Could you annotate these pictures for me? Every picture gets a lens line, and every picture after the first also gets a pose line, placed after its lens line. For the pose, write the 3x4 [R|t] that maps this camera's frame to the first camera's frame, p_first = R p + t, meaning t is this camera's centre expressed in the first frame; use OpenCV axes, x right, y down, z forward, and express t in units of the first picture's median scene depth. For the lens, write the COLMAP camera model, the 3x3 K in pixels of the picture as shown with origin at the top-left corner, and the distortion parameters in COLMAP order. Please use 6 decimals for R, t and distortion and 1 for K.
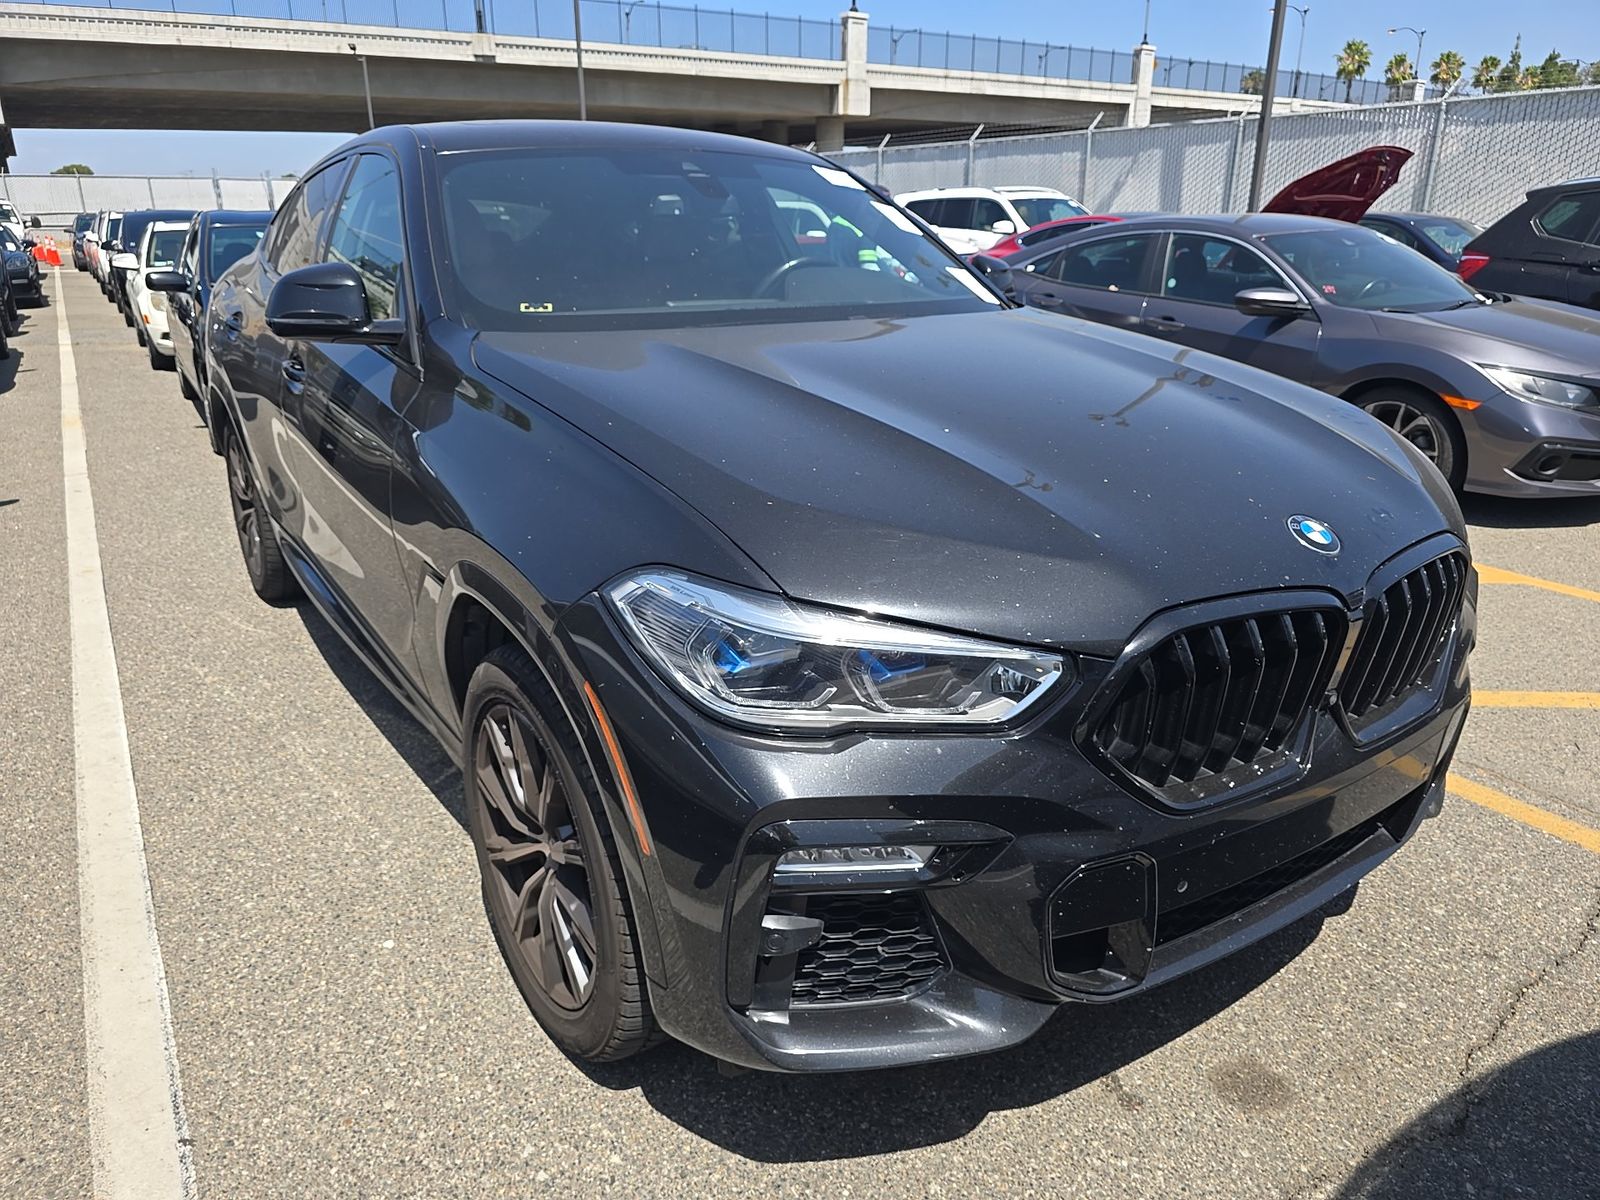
lens RADIAL K [[1059.7, 0, 823.1], [0, 1059.7, 632.6], [0, 0, 1]] dist [0.032519, -0.028729]
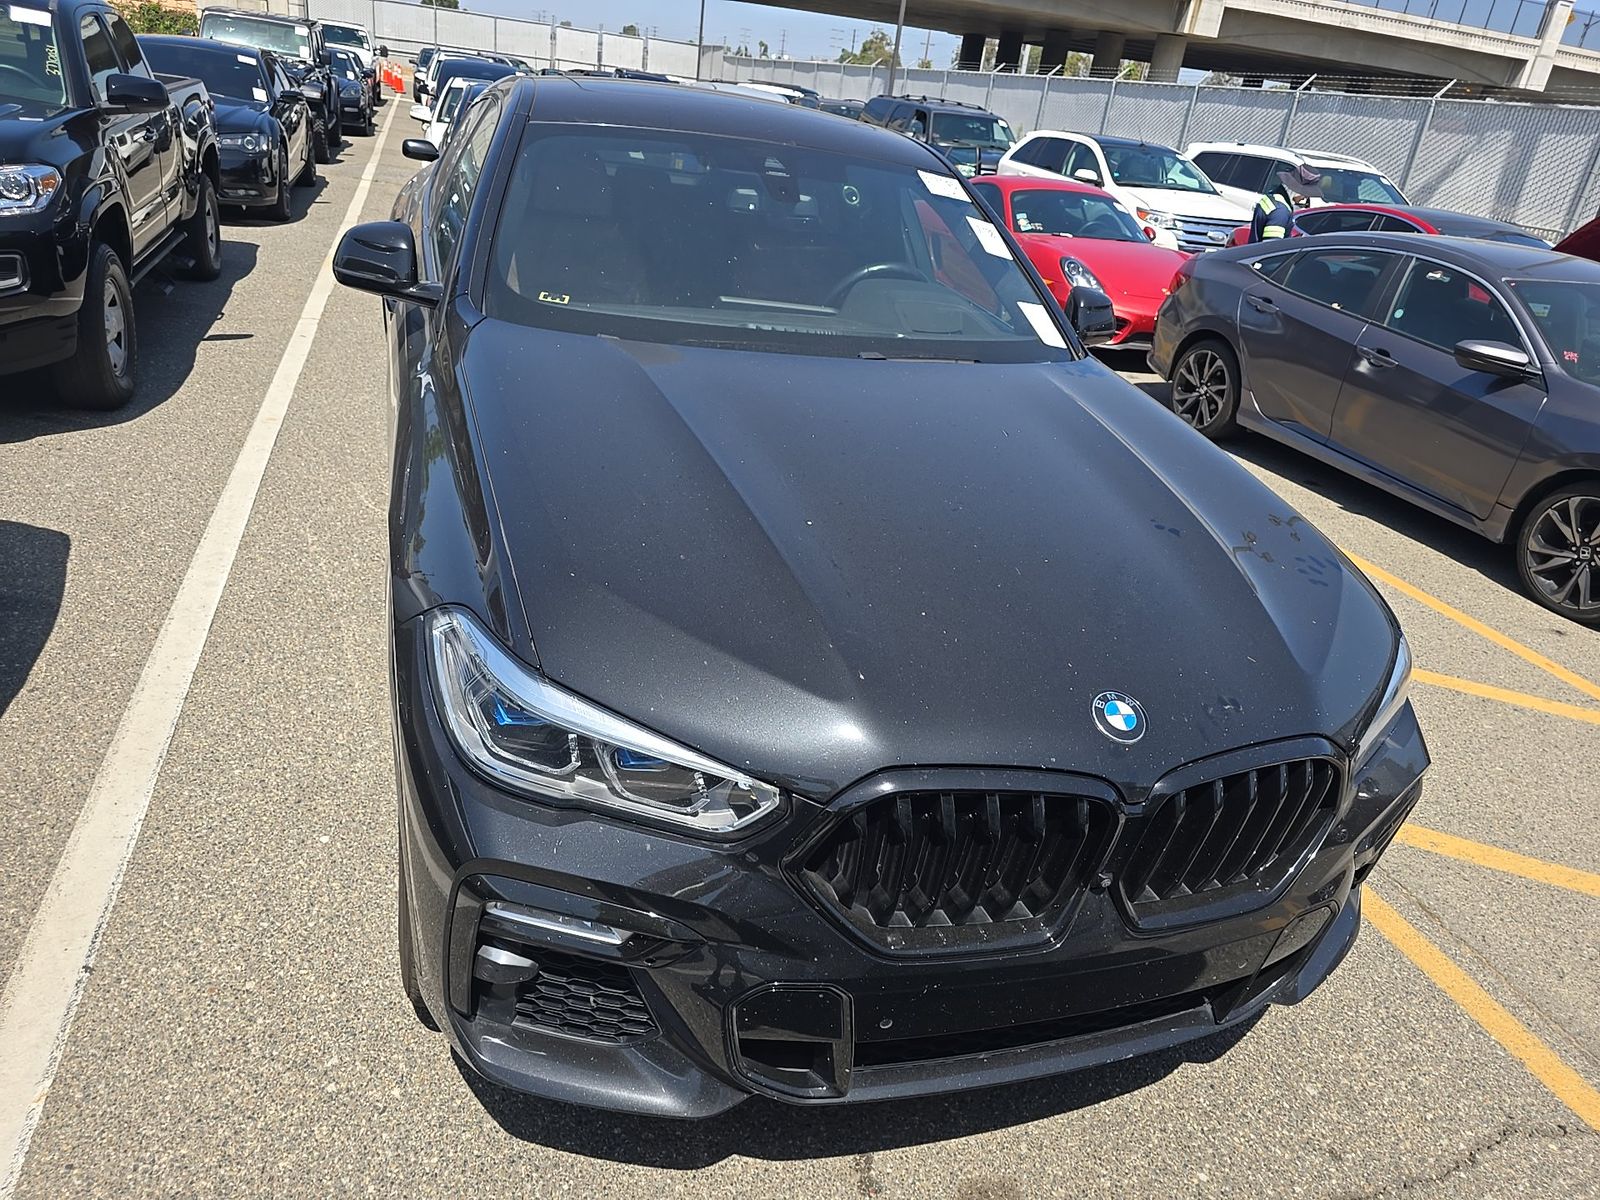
lens RADIAL K [[1059.7, 0, 823.1], [0, 1059.7, 632.6], [0, 0, 1]] dist [0.032519, -0.028729]
pose [[0.956397, 0.227061, -0.183705, 0.283861], [-0.212230, 0.972395, 0.096983, -0.158630], [0.200655, -0.053767, 0.978185, 0.005100]]
